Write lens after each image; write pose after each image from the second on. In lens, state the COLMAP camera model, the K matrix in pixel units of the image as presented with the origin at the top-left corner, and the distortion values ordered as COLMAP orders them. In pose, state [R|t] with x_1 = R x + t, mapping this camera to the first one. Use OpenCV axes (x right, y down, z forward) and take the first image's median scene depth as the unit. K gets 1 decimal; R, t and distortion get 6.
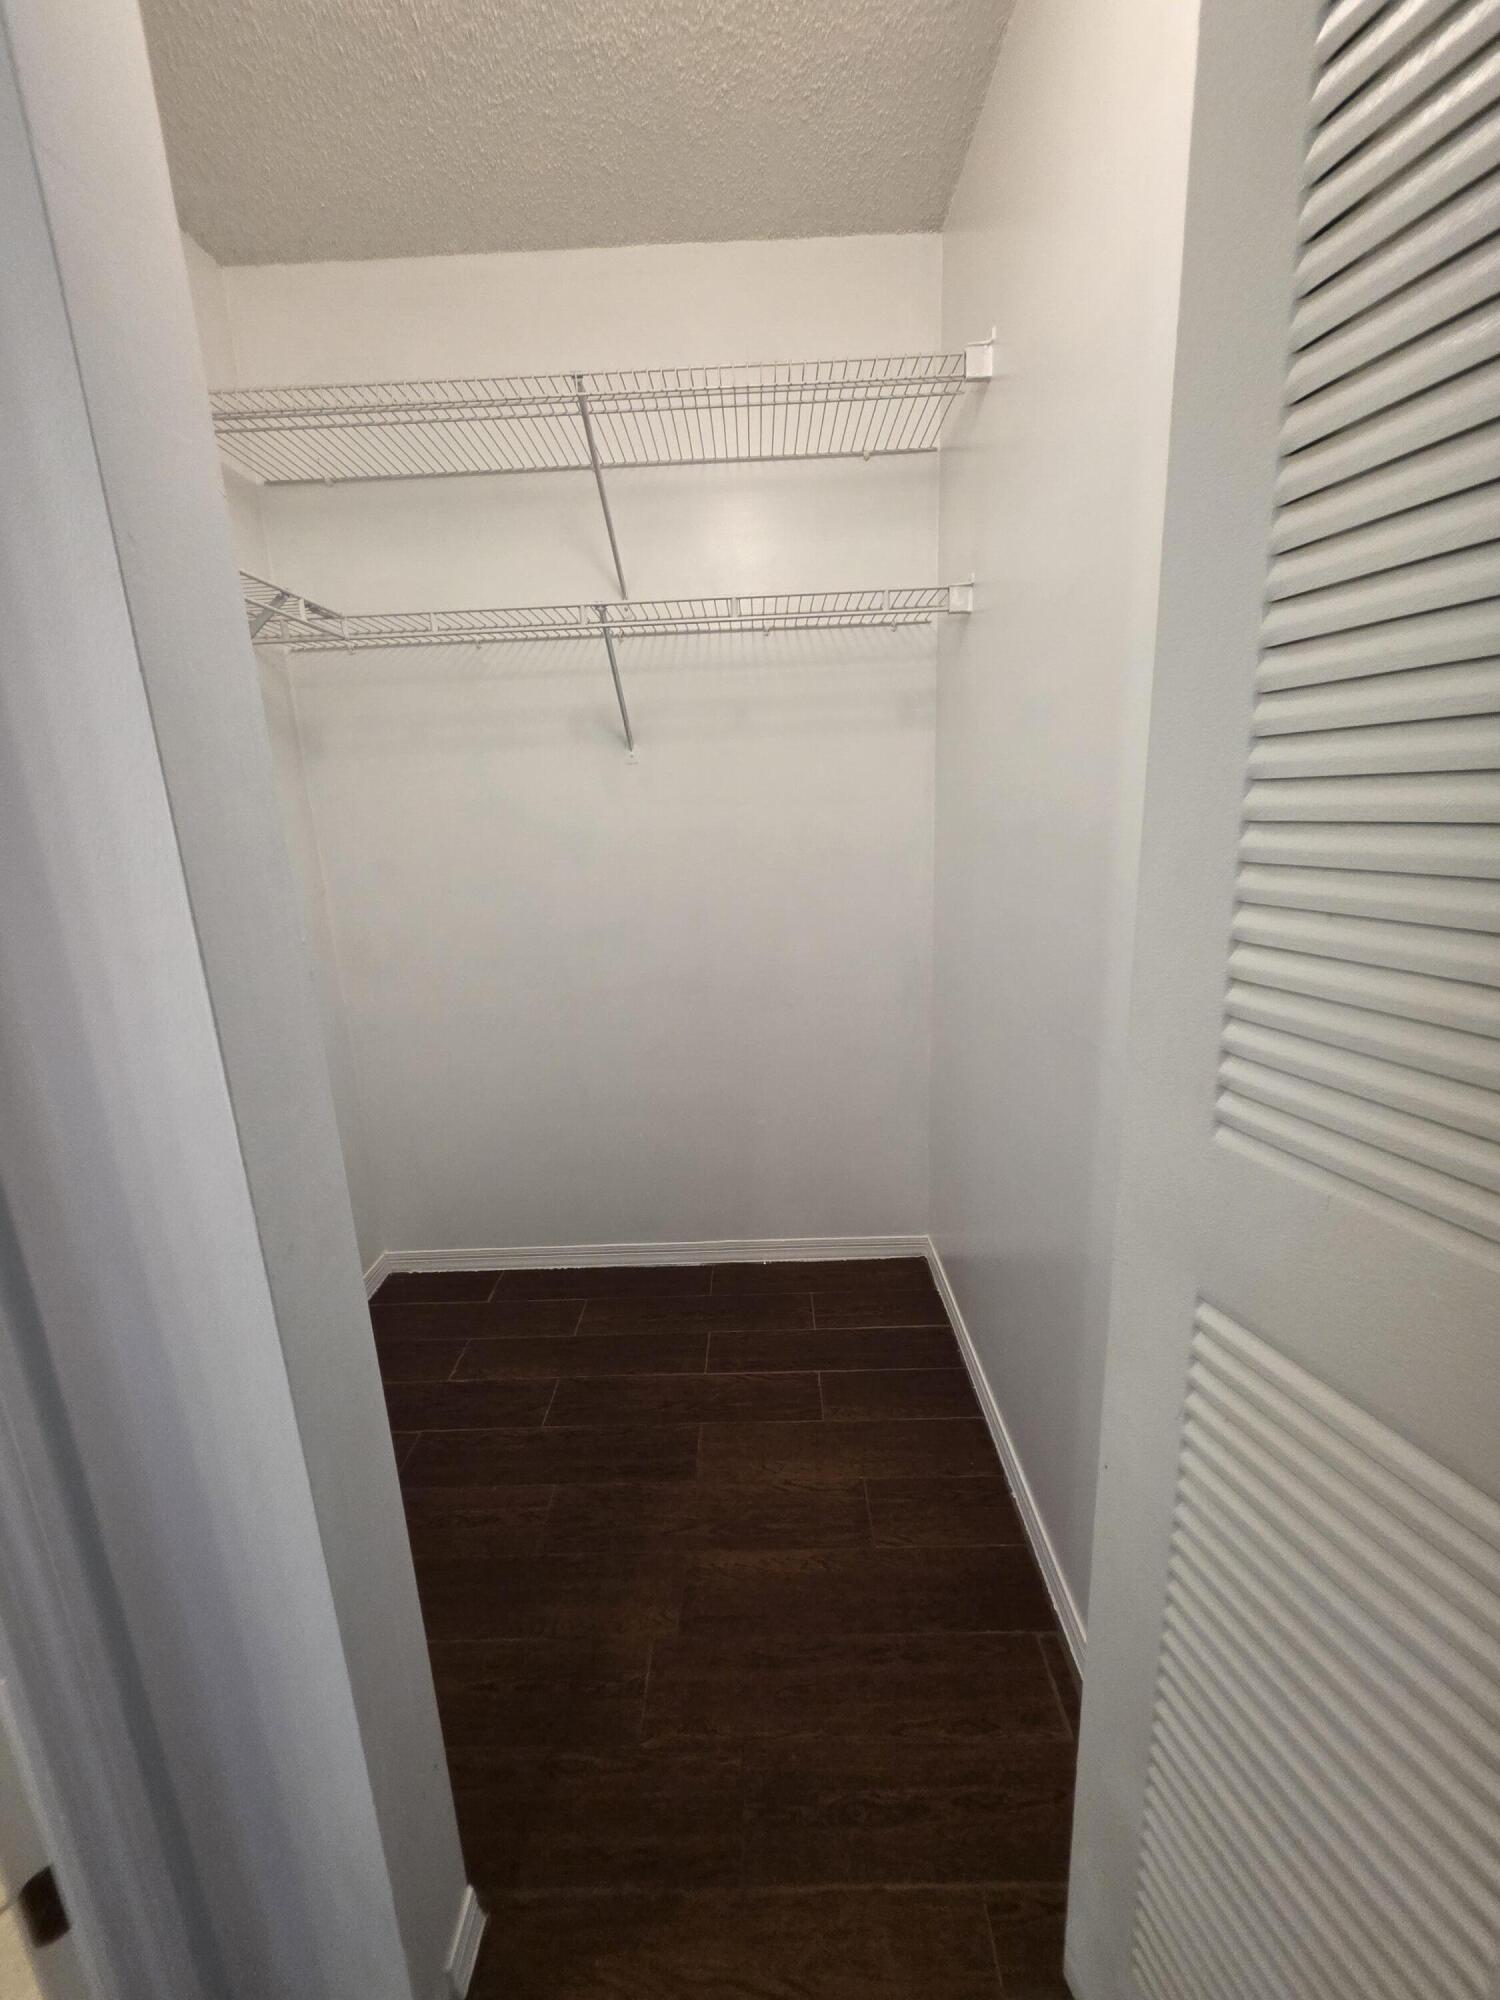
lens RADIAL K [[803.5, 0, 751.4], [0, 803.5, 994.8], [0, 0, 1]] dist [0.000130, -0.000129]
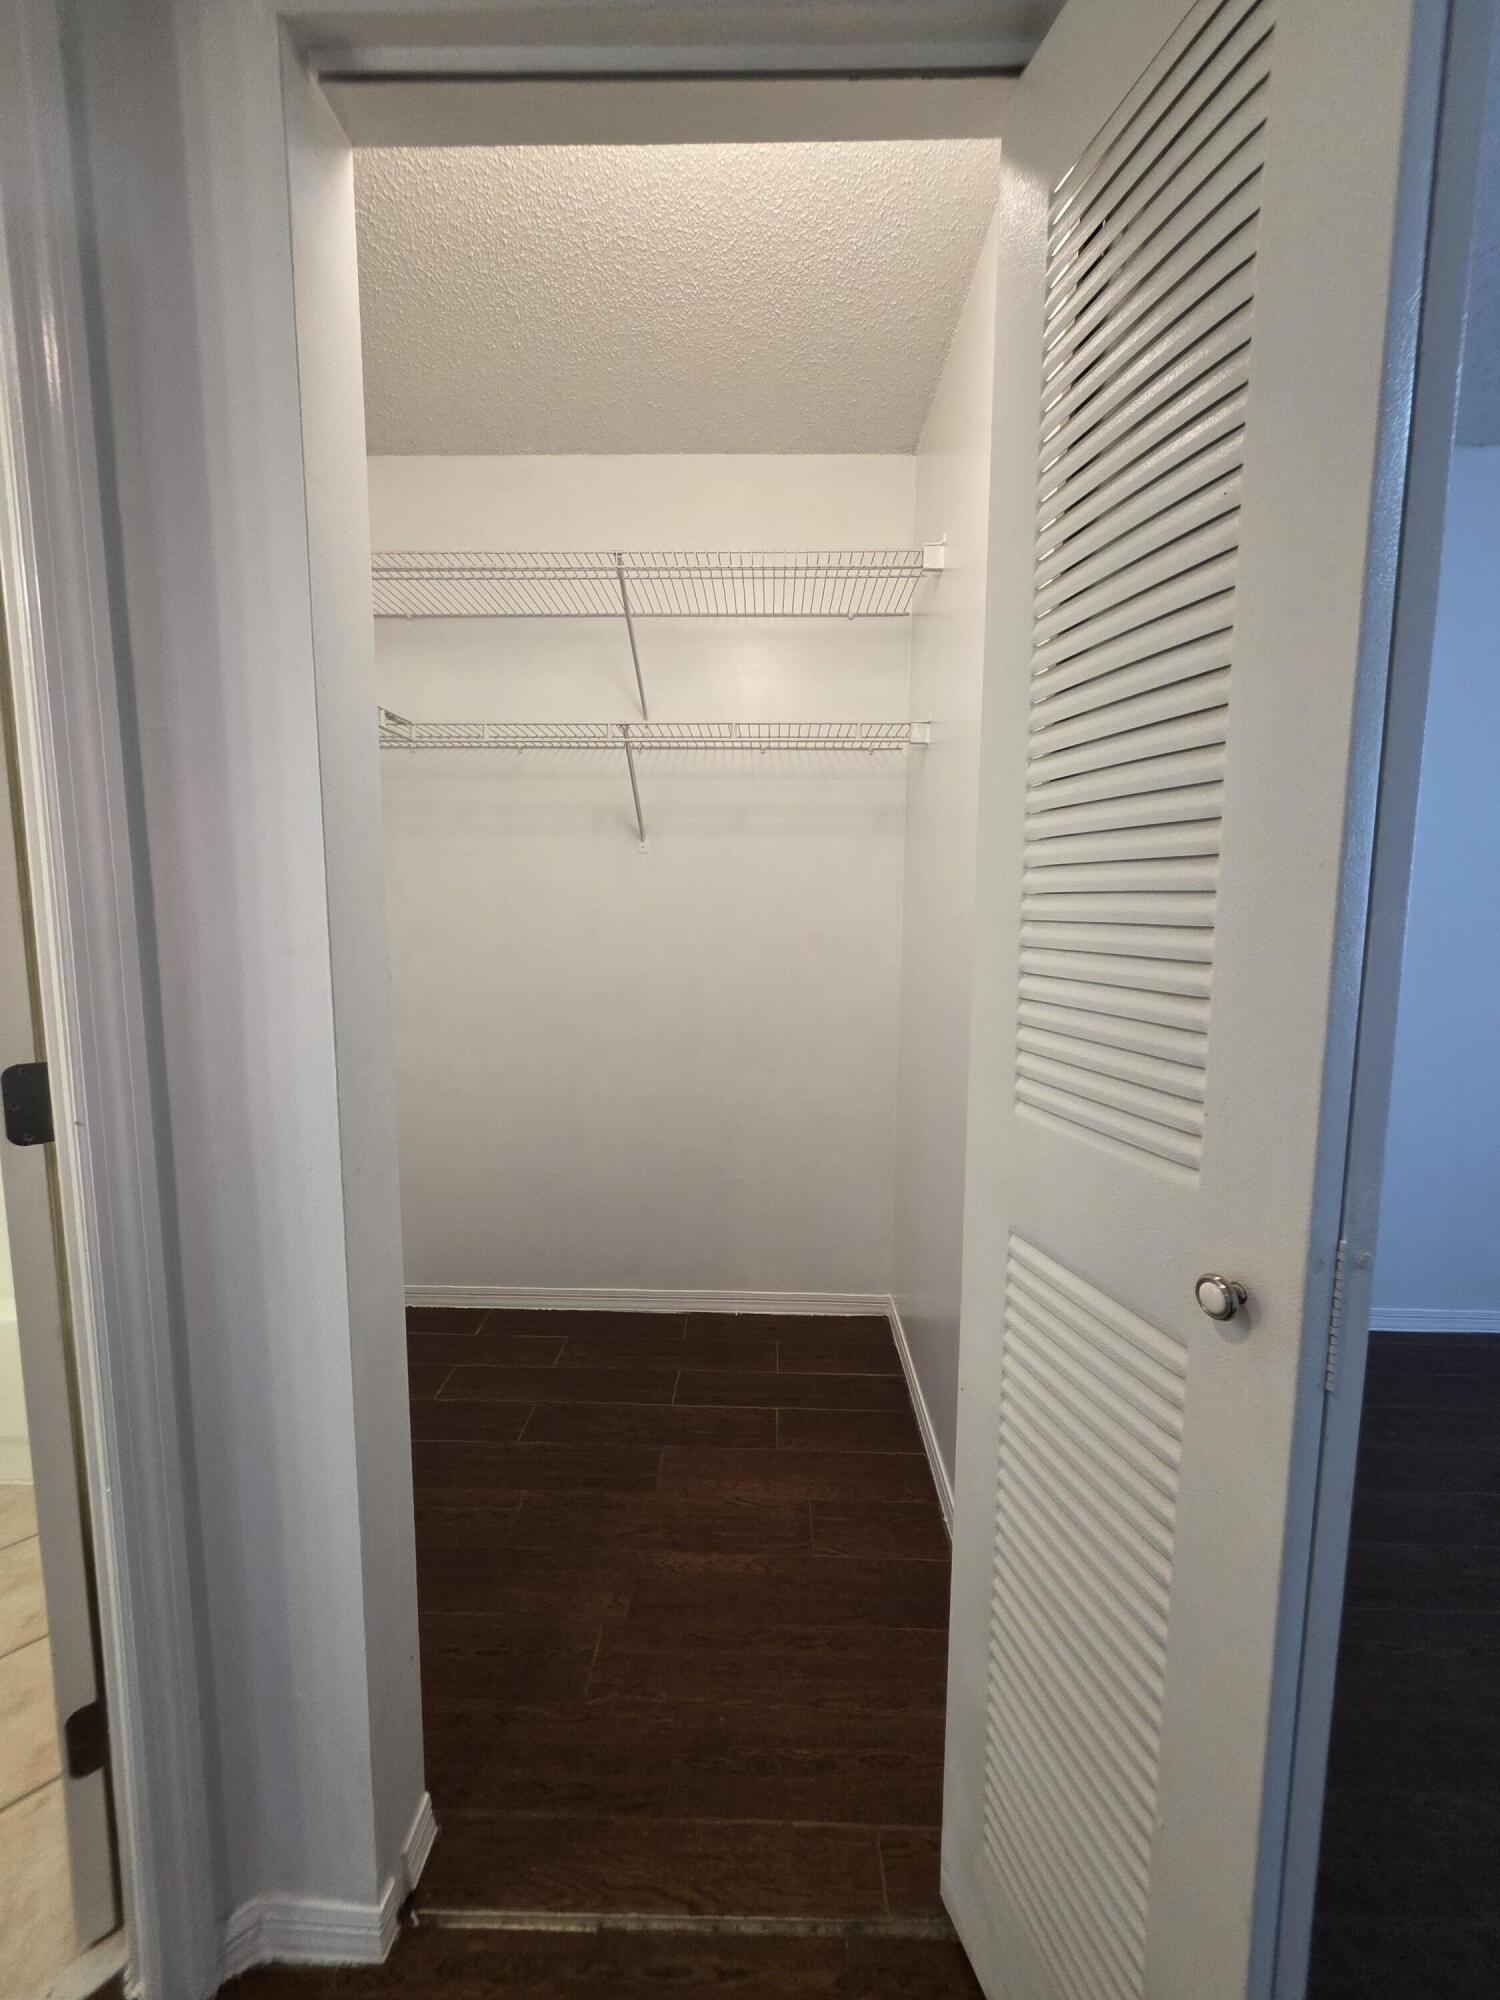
lens RADIAL K [[803.5, 0, 751.4], [0, 803.5, 994.8], [0, 0, 1]] dist [0.000130, -0.000129]
pose [[0.998691, 0.050100, -0.010336, 0.037762], [-0.050984, 0.991308, -0.121281, 0.059183], [0.004170, 0.121649, 0.992564, -0.157313]]
